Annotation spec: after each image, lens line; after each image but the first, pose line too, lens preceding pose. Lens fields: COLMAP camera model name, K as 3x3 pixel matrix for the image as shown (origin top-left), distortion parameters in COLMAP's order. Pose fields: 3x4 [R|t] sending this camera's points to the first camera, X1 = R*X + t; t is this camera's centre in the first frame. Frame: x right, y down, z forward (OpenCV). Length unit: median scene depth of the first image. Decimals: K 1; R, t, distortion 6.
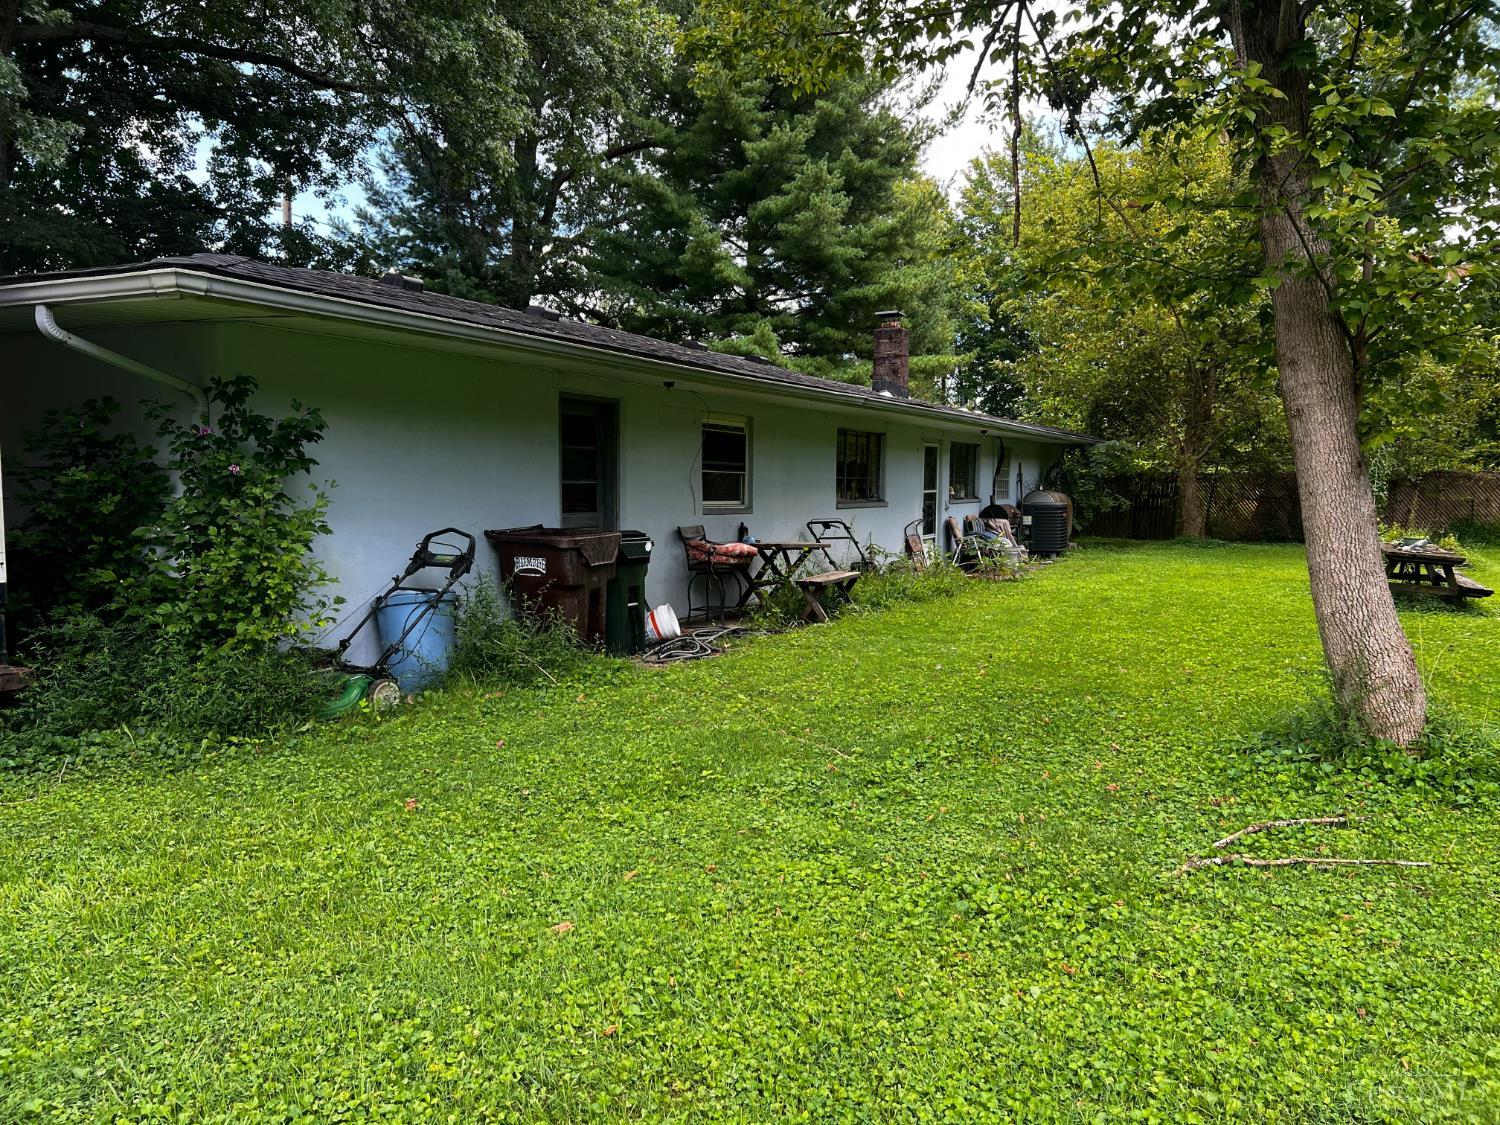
lens RADIAL K [[1133.5, 0, 749.0], [0, 1133.5, 559.0], [0, 0, 1]] dist [0.001426, -0.000770]
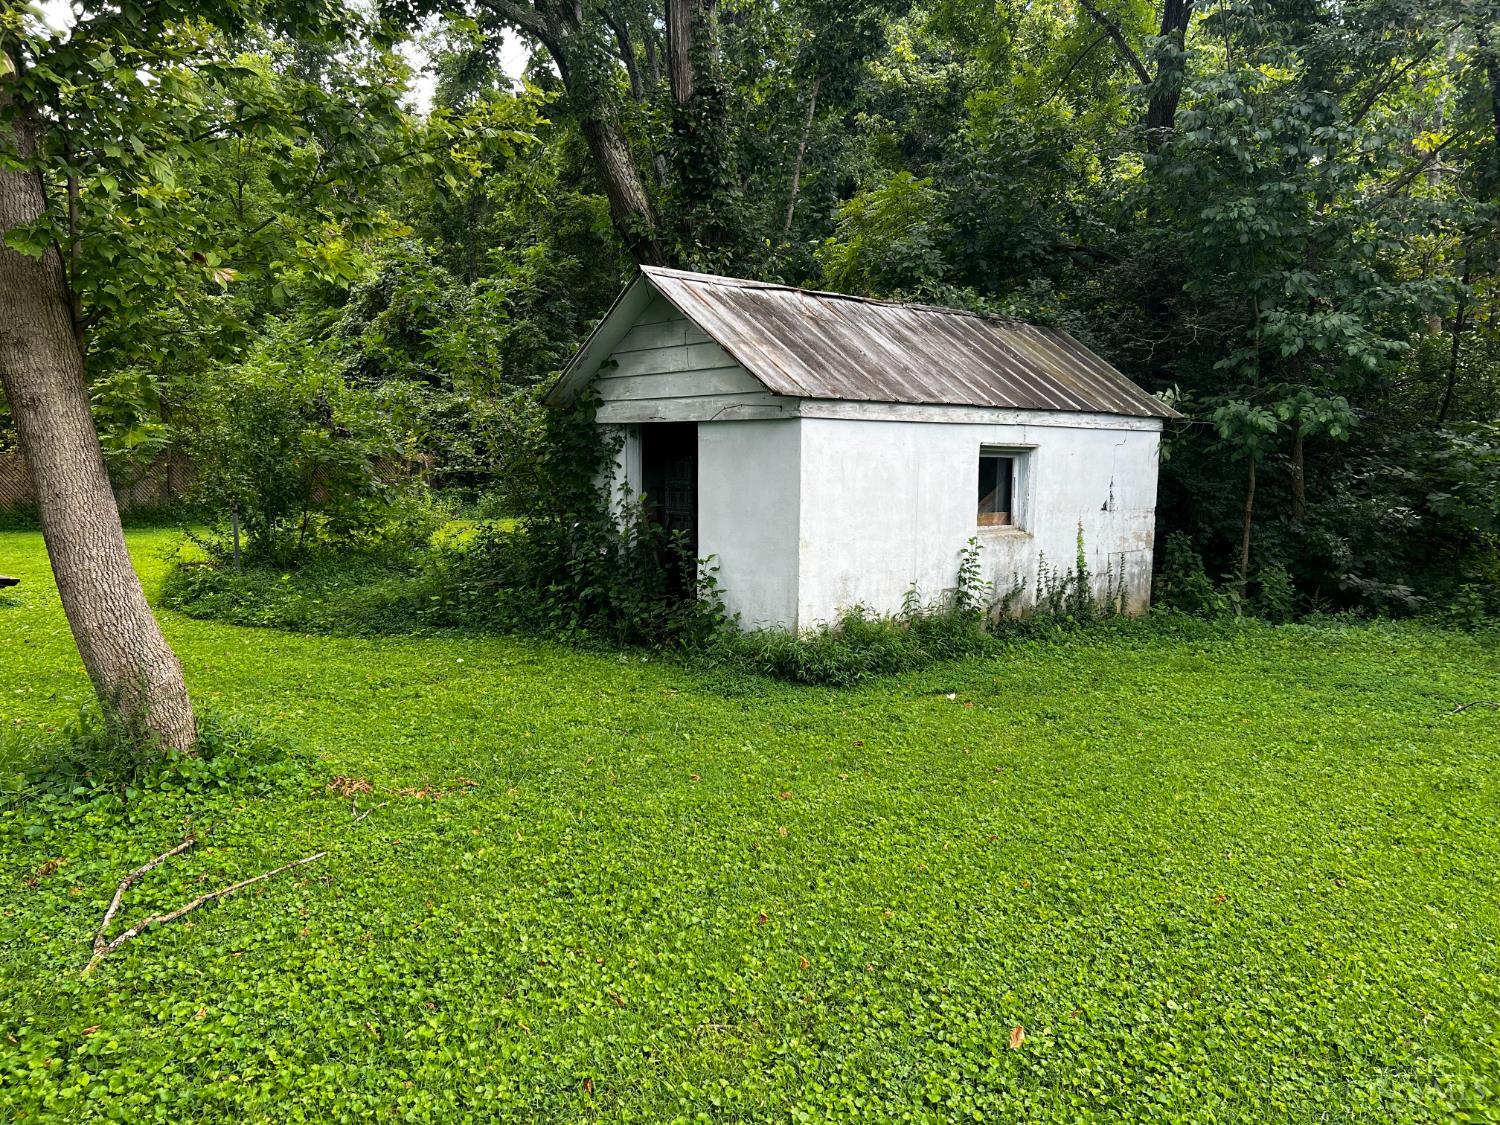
lens RADIAL K [[1133.5, 0, 748.4], [0, 1133.5, 569.3], [0, 0, 1]] dist [0.001426, -0.000770]
pose [[0.299651, -0.091941, 0.949608, -0.192207], [0.063691, 0.995053, 0.076243, -0.034886], [-0.951921, 0.037635, 0.304024, 0.233479]]
